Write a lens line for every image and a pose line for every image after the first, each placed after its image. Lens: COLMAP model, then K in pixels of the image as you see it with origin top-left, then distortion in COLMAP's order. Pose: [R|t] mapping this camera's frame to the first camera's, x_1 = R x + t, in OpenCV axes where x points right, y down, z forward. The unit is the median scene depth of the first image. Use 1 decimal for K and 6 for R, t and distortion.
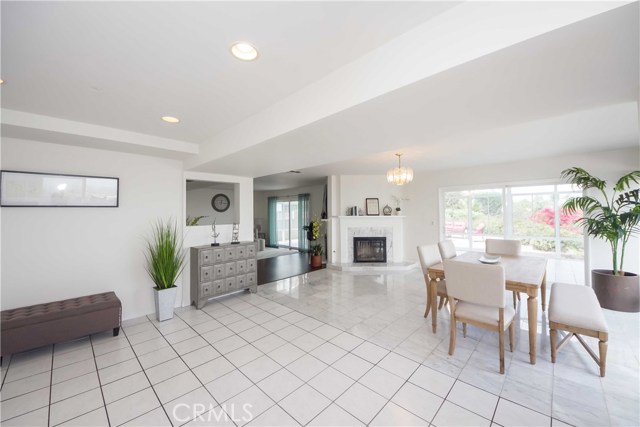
lens RADIAL K [[247.8, 0, 321.0], [0, 247.8, 209.3], [0, 0, 1]] dist [0.010784, -0.004227]
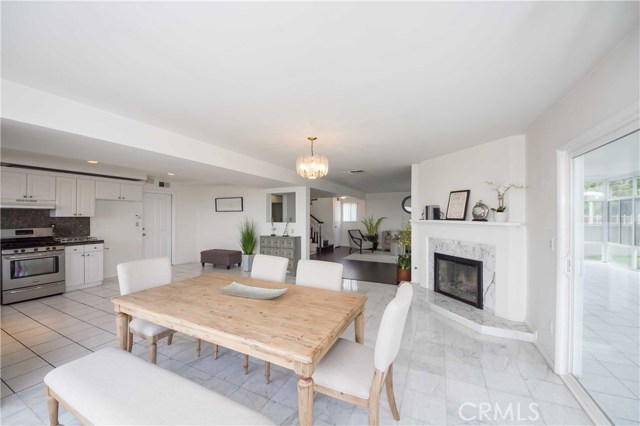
lens RADIAL K [[247.8, 0, 288.4], [0, 247.8, 213.8], [0, 0, 1]] dist [0.010784, -0.004227]
pose [[0.237815, 0.003733, -0.971303, 0.682208], [0.011274, 0.999915, 0.006604, 0.001144], [0.971245, -0.012521, 0.237753, 0.470506]]
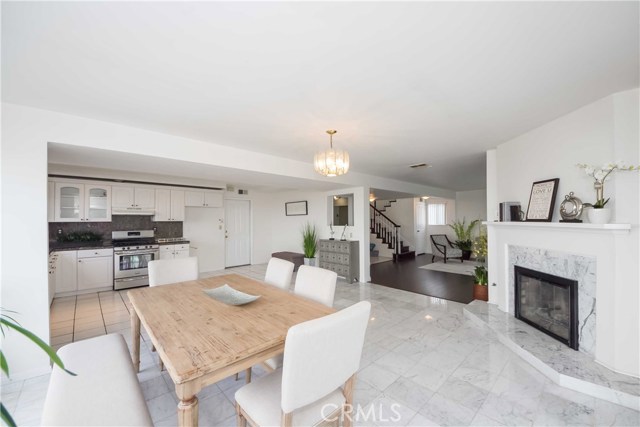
lens RADIAL K [[247.8, 0, 312.6], [0, 247.8, 217.1], [0, 0, 1]] dist [0.010784, -0.004227]
pose [[-0.071801, -0.002706, -0.997415, 0.658175], [0.022786, 0.999731, -0.004353, 0.009913], [0.997159, -0.023039, -0.071720, 0.639502]]
